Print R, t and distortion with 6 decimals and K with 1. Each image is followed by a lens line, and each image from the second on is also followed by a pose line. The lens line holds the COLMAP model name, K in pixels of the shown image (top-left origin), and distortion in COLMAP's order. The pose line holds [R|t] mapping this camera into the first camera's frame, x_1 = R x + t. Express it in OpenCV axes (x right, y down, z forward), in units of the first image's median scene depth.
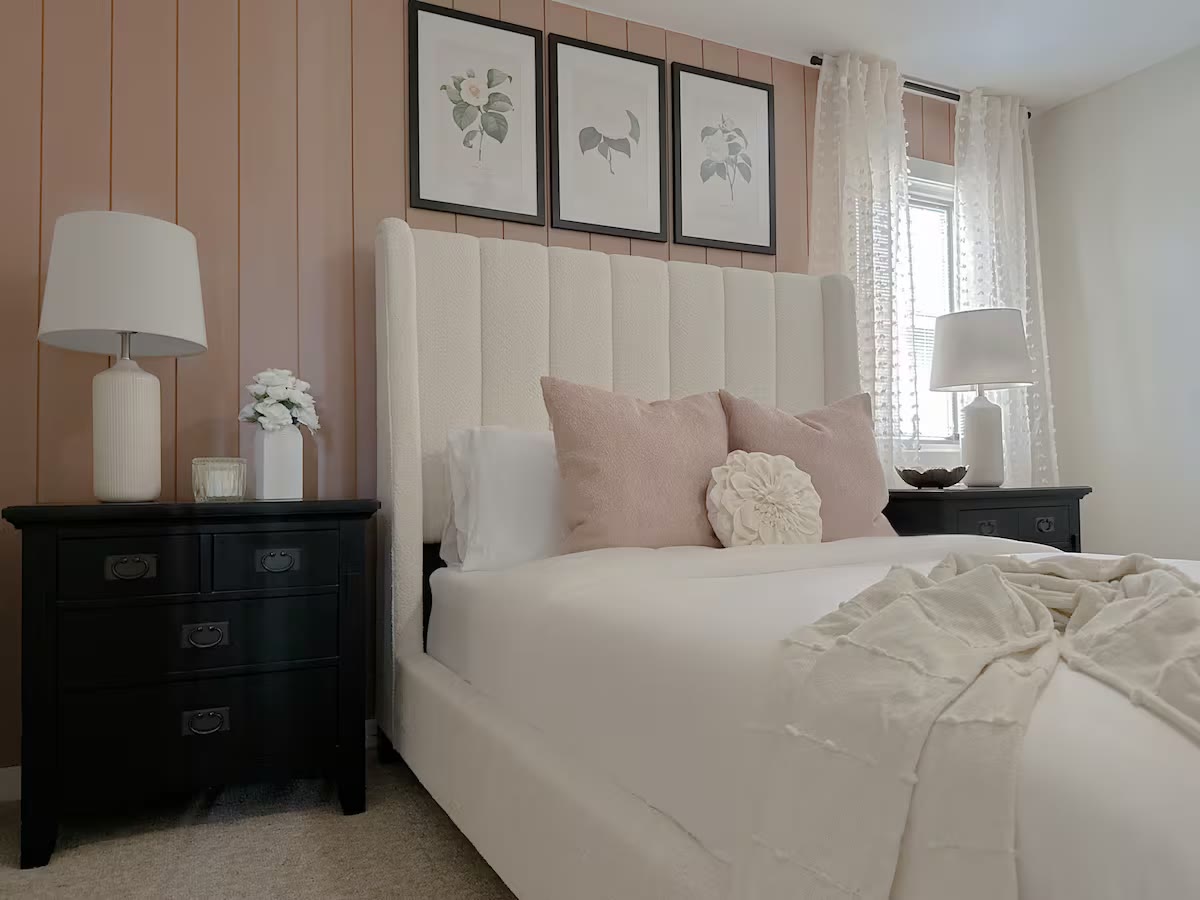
lens RADIAL K [[864.8, 0, 600.0], [0, 864.8, 450.0], [0, 0, 1]] dist [0.113563, -0.136333]
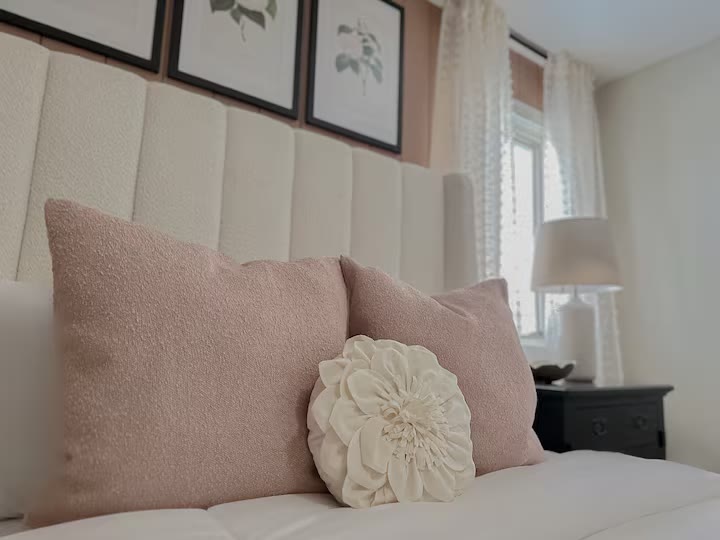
lens RADIAL K [[518.9, 0, 360.0], [0, 518.9, 270.0], [0, 0, 1]] dist [0.113563, -0.136333]
pose [[0.984875, 0.071244, 0.157939, 0.084698], [-0.052368, 0.991317, -0.120615, -0.001555], [-0.165161, 0.110519, 0.980055, 0.556302]]
